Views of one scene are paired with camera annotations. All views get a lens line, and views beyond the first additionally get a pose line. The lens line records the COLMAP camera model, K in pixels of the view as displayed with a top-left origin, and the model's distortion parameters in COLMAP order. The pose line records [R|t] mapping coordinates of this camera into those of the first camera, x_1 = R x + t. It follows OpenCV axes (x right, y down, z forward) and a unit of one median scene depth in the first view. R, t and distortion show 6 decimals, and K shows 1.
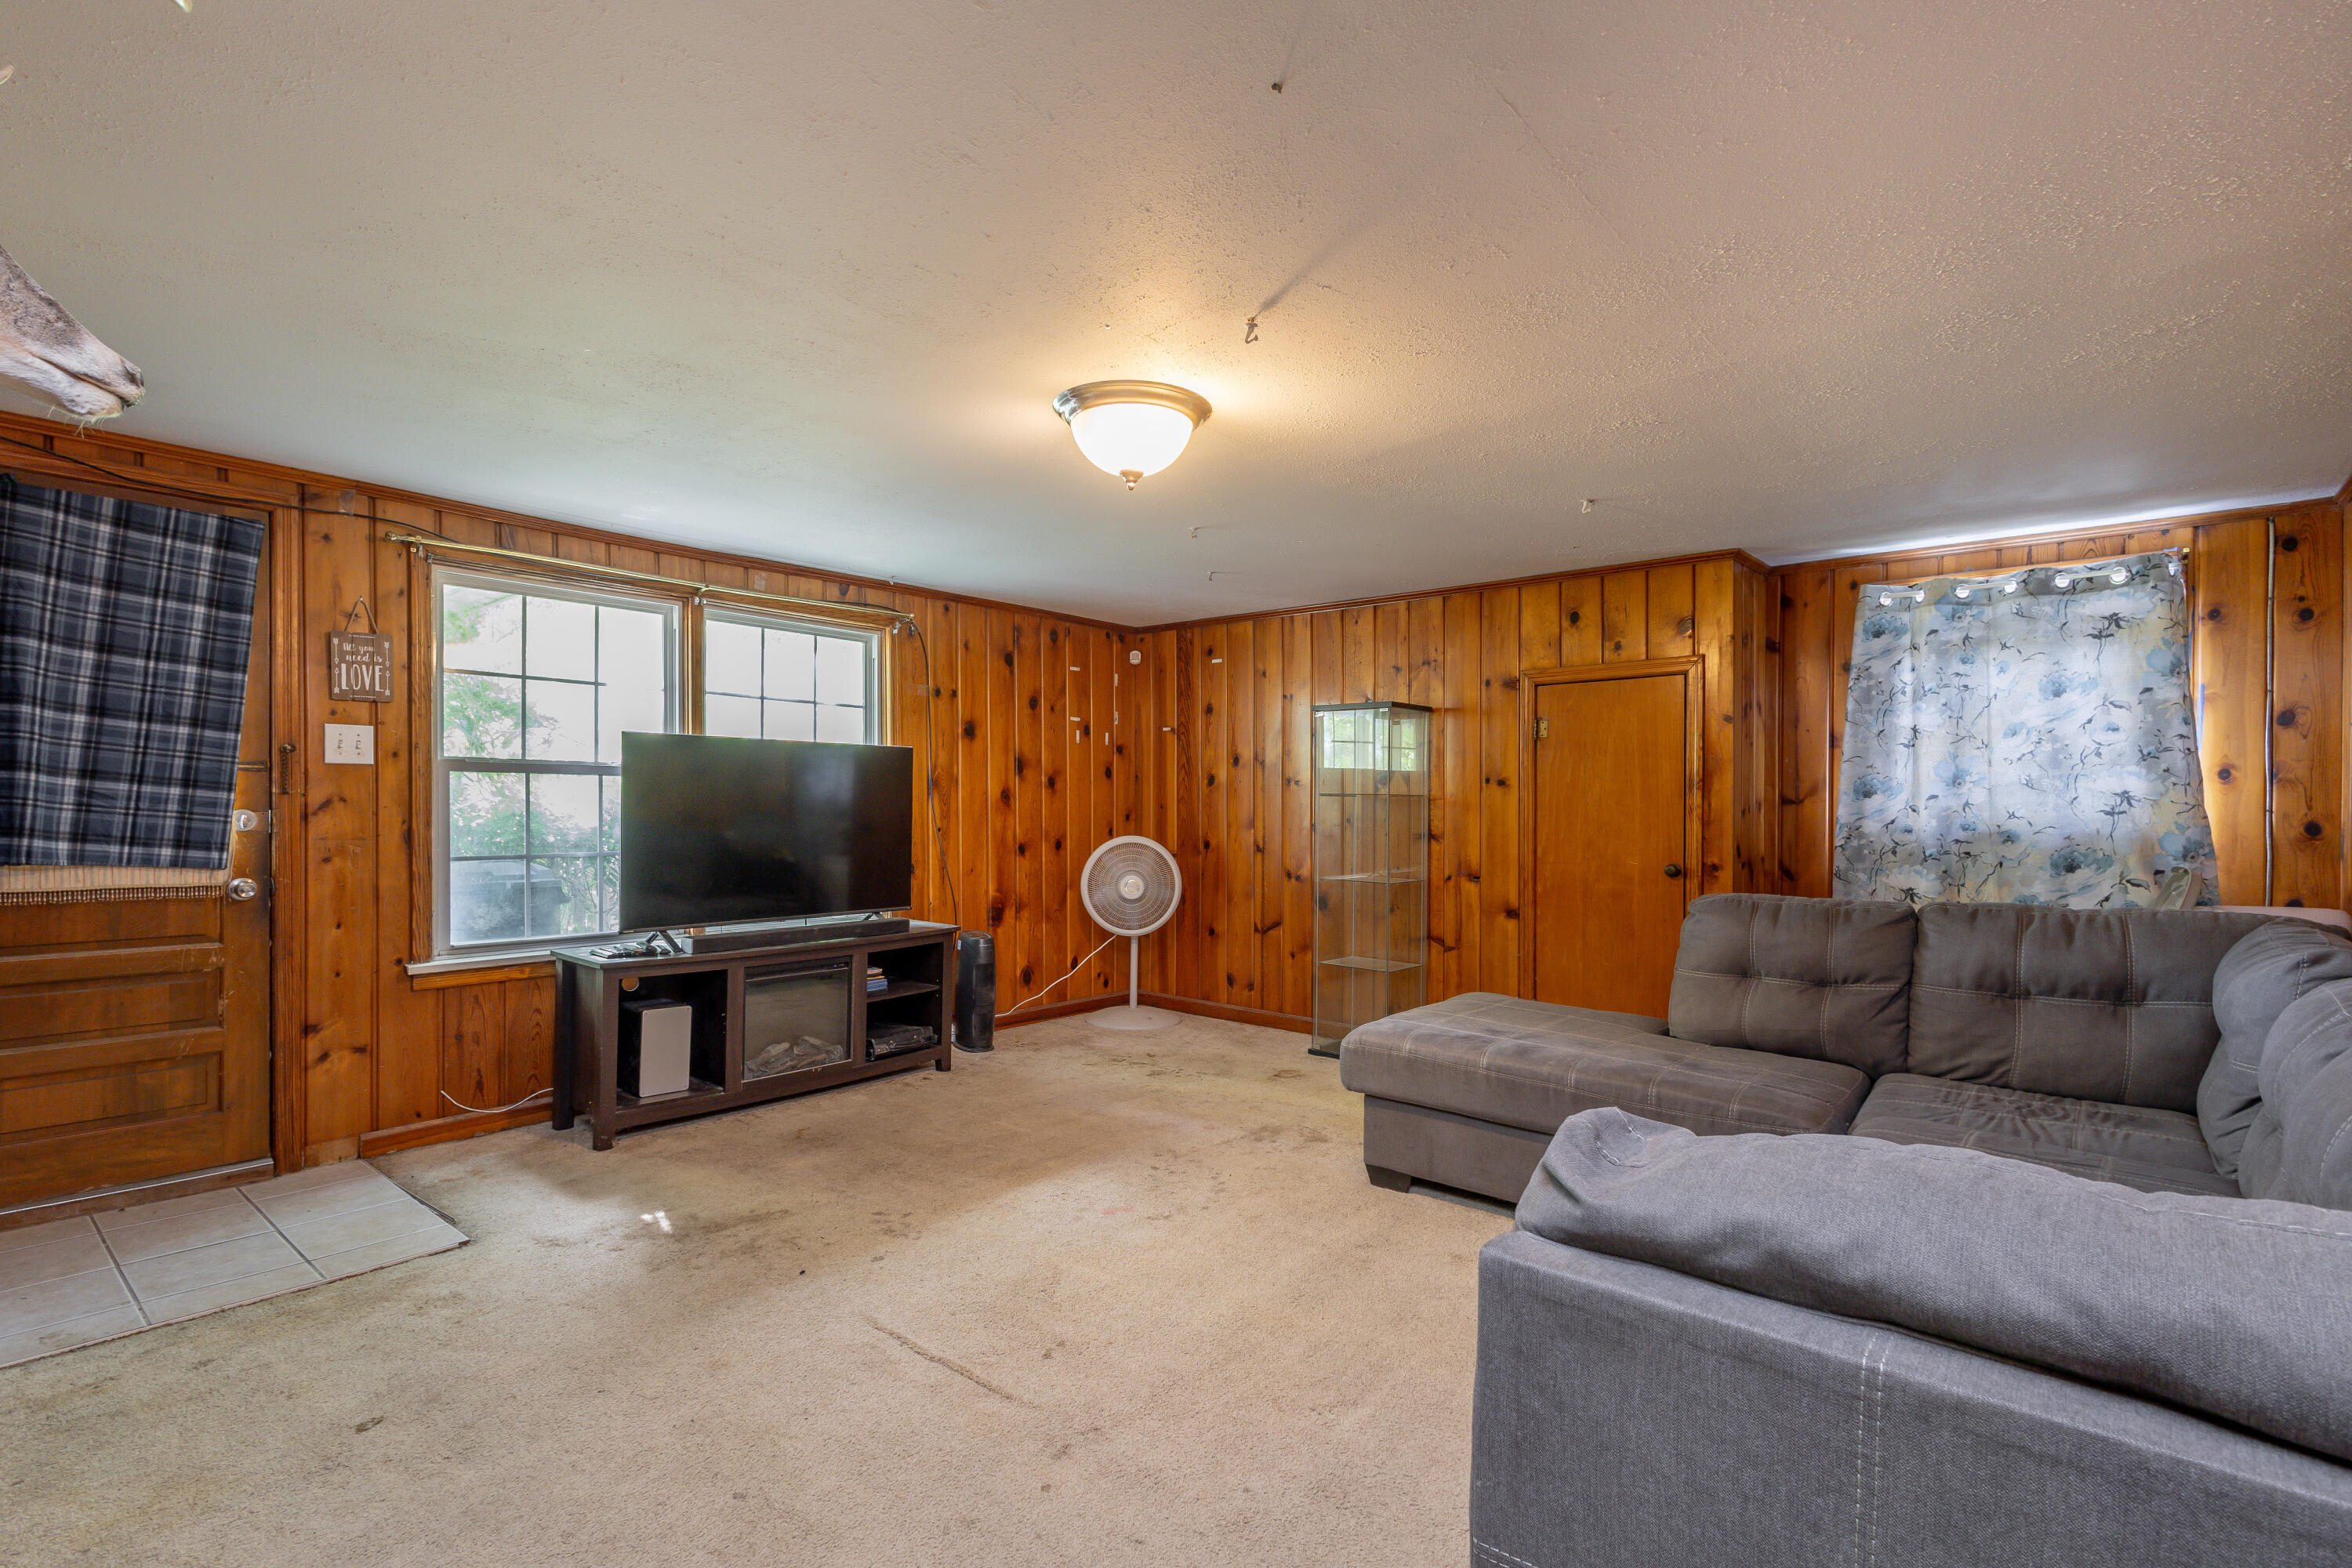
lens RADIAL K [[1108.7, 0, 1173.8], [0, 1108.7, 797.5], [0, 0, 1]] dist [0.024690, 0.000262]
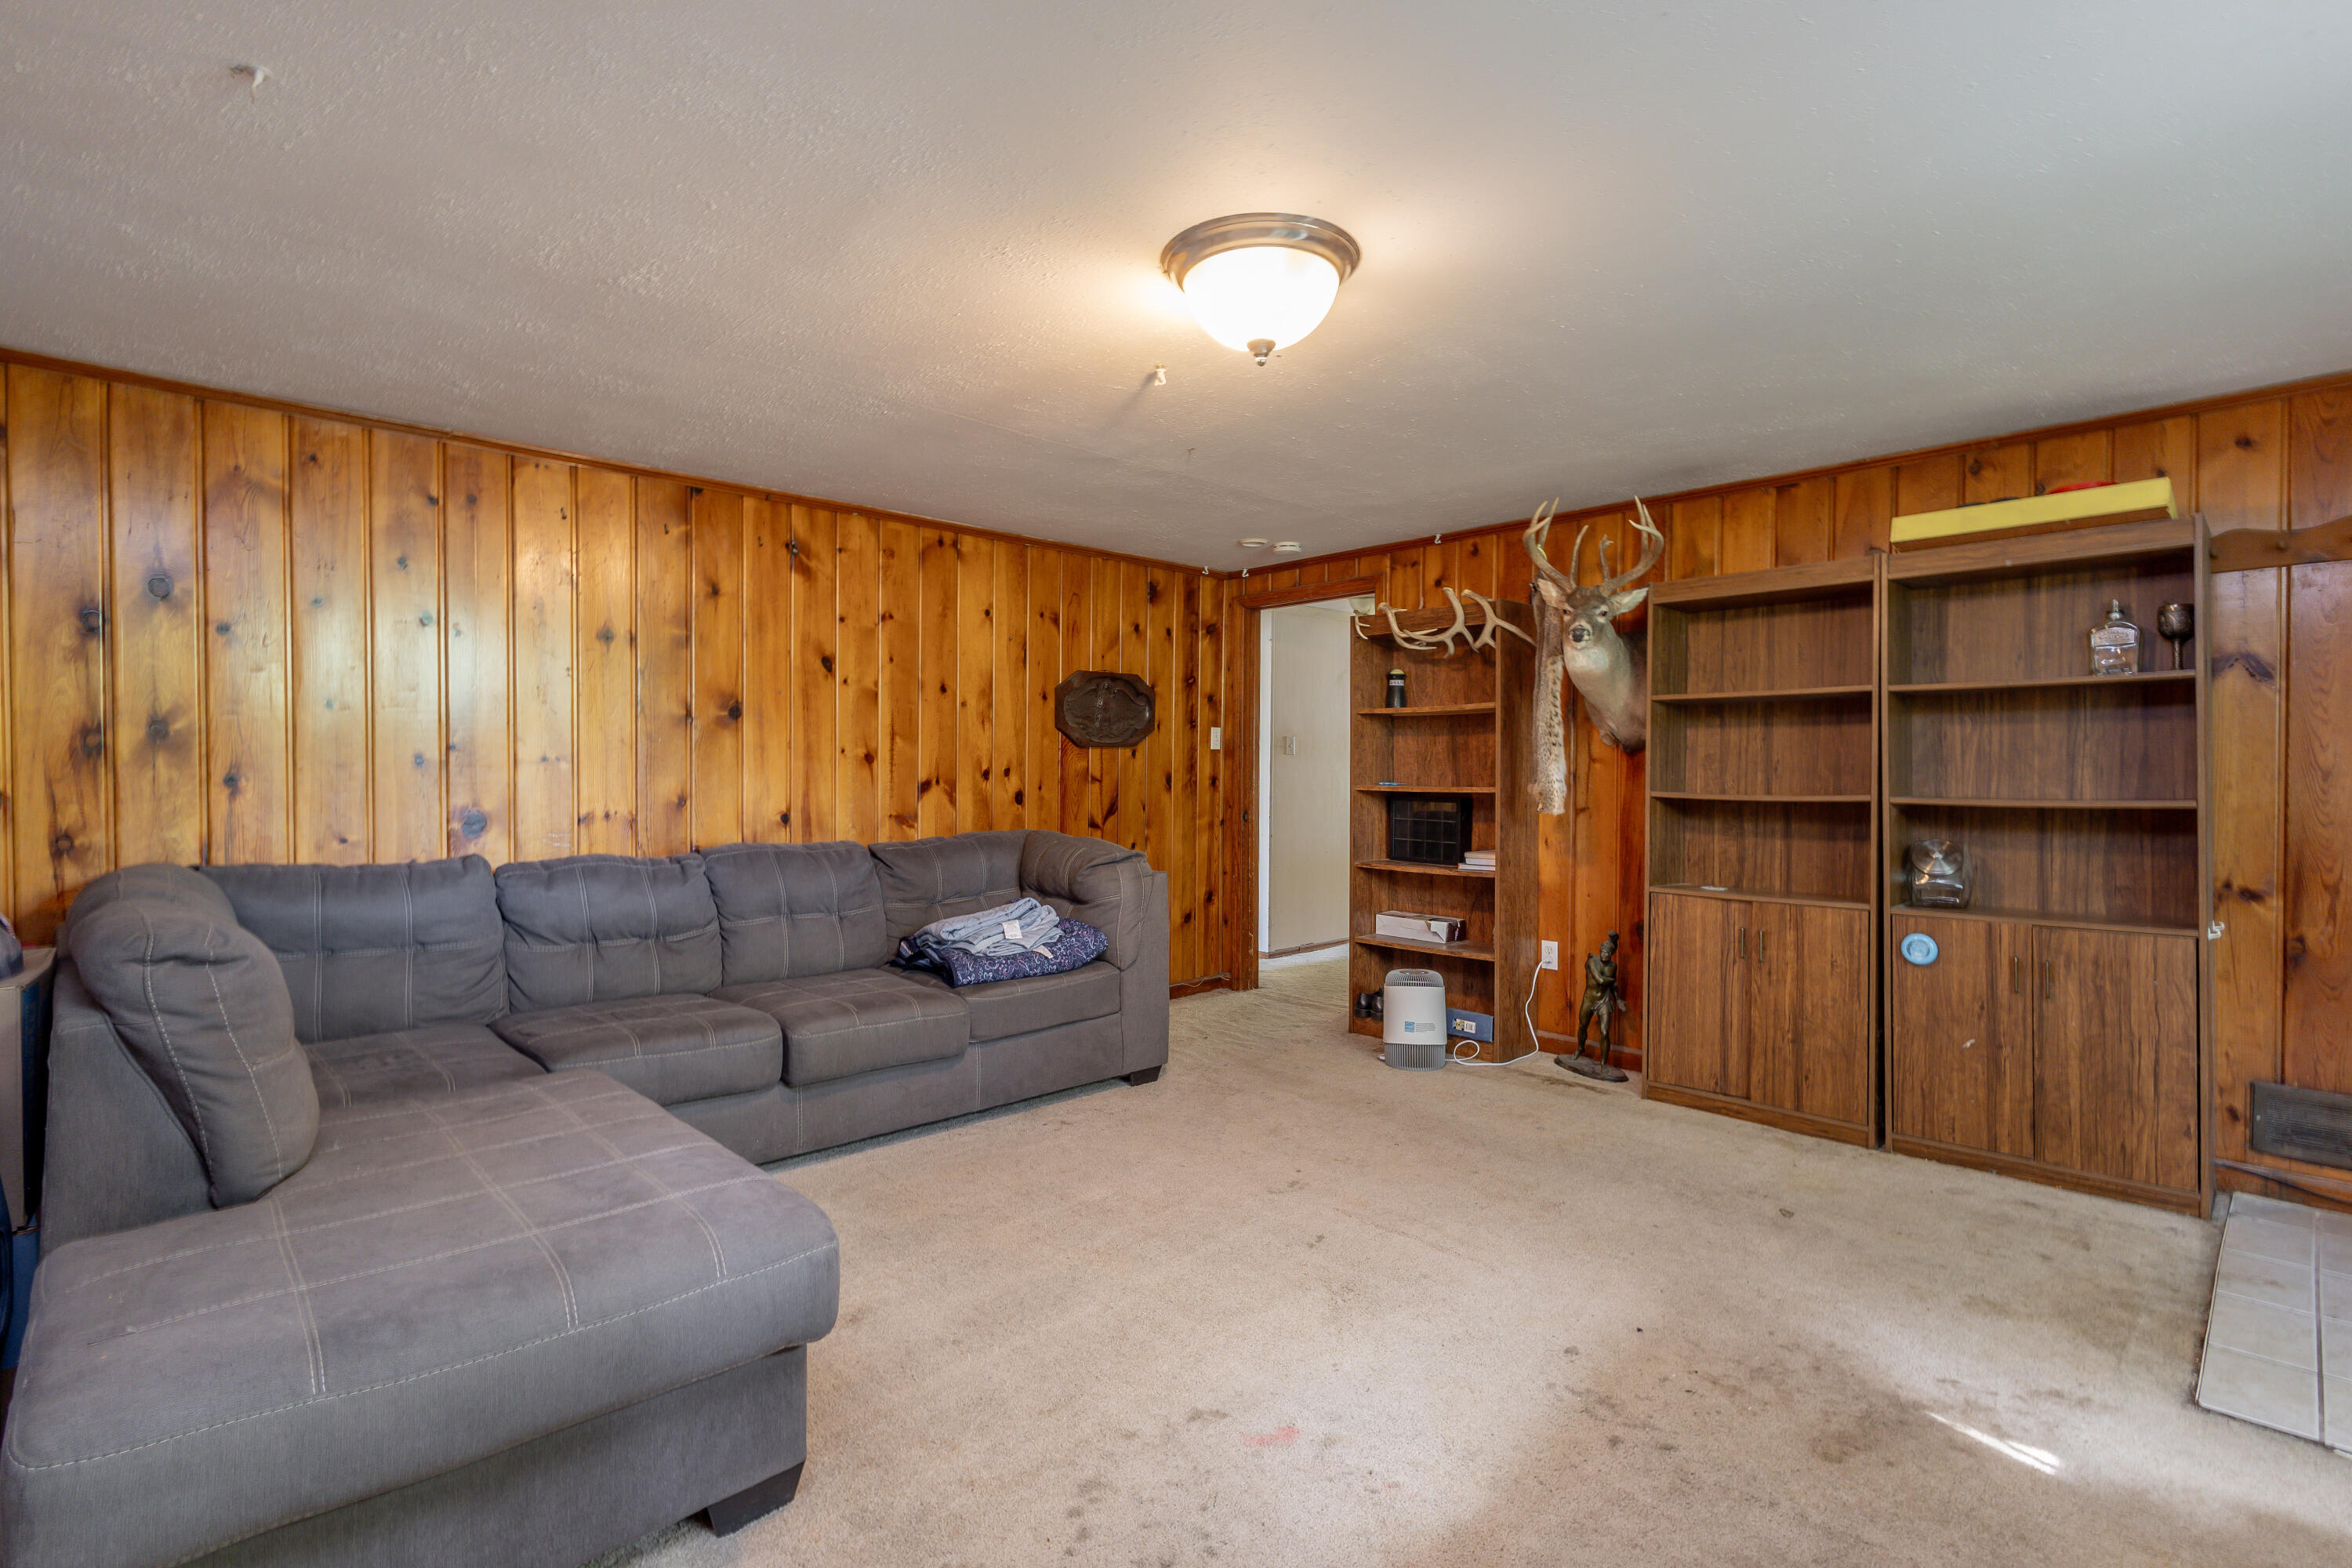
lens RADIAL K [[1108.7, 0, 1173.8], [0, 1108.7, 797.5], [0, 0, 1]] dist [0.024690, 0.000262]
pose [[-0.994640, -0.009525, 0.102961, -0.061523], [-0.007132, 0.999696, 0.023592, 0.003216], [-0.103154, 0.022731, -0.994406, 1.778341]]
